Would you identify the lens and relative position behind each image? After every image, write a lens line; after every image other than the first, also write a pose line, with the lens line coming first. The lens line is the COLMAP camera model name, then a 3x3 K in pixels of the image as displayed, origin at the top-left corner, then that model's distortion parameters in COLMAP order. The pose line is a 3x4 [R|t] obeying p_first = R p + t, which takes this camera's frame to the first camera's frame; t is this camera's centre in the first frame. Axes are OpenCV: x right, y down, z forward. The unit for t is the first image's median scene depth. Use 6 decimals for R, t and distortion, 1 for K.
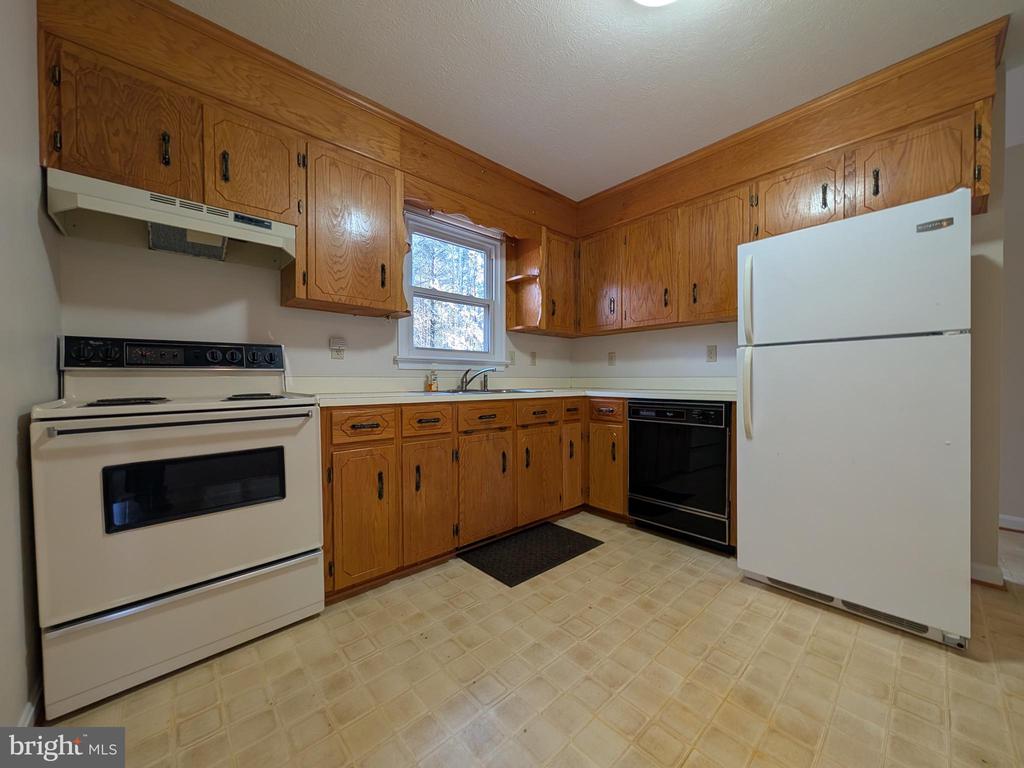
lens RADIAL K [[384.7, 0, 511.7], [0, 384.7, 383.7], [0, 0, 1]] dist [-0.001301, 0.000131]
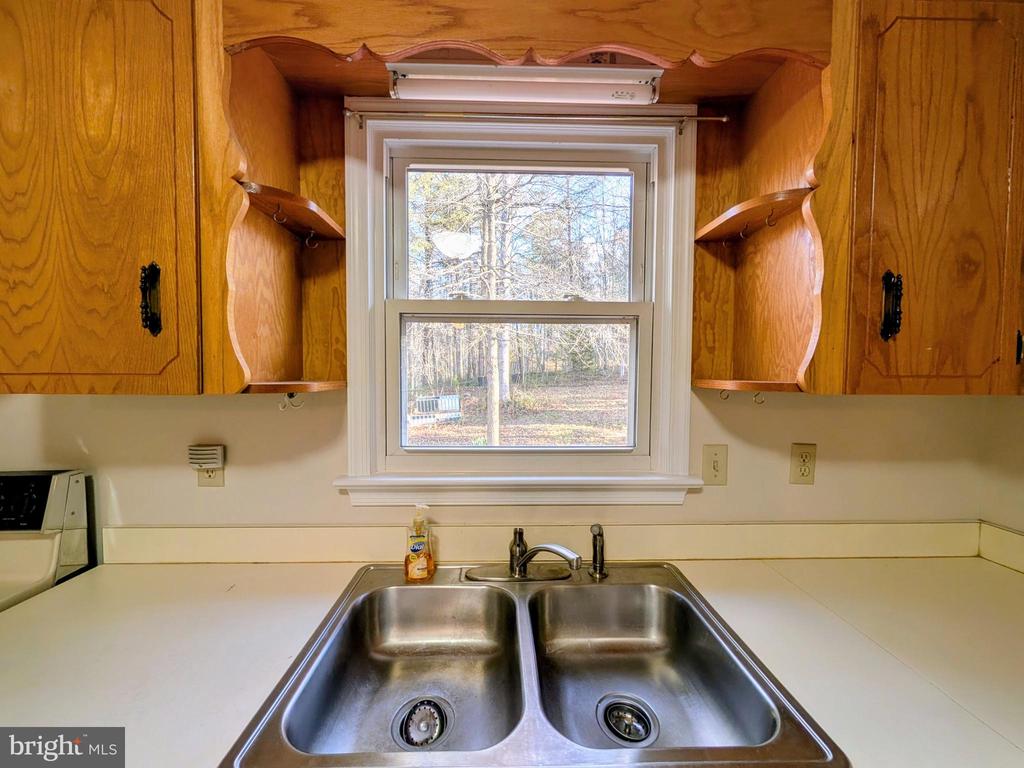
lens RADIAL K [[384.7, 0, 510.5], [0, 384.7, 384.3], [0, 0, 1]] dist [-0.001301, 0.000131]
pose [[0.752584, 0.027456, -0.657924, 0.088971], [-0.013138, 0.999558, 0.026685, -0.149983], [0.658365, -0.011439, 0.752612, 0.654642]]
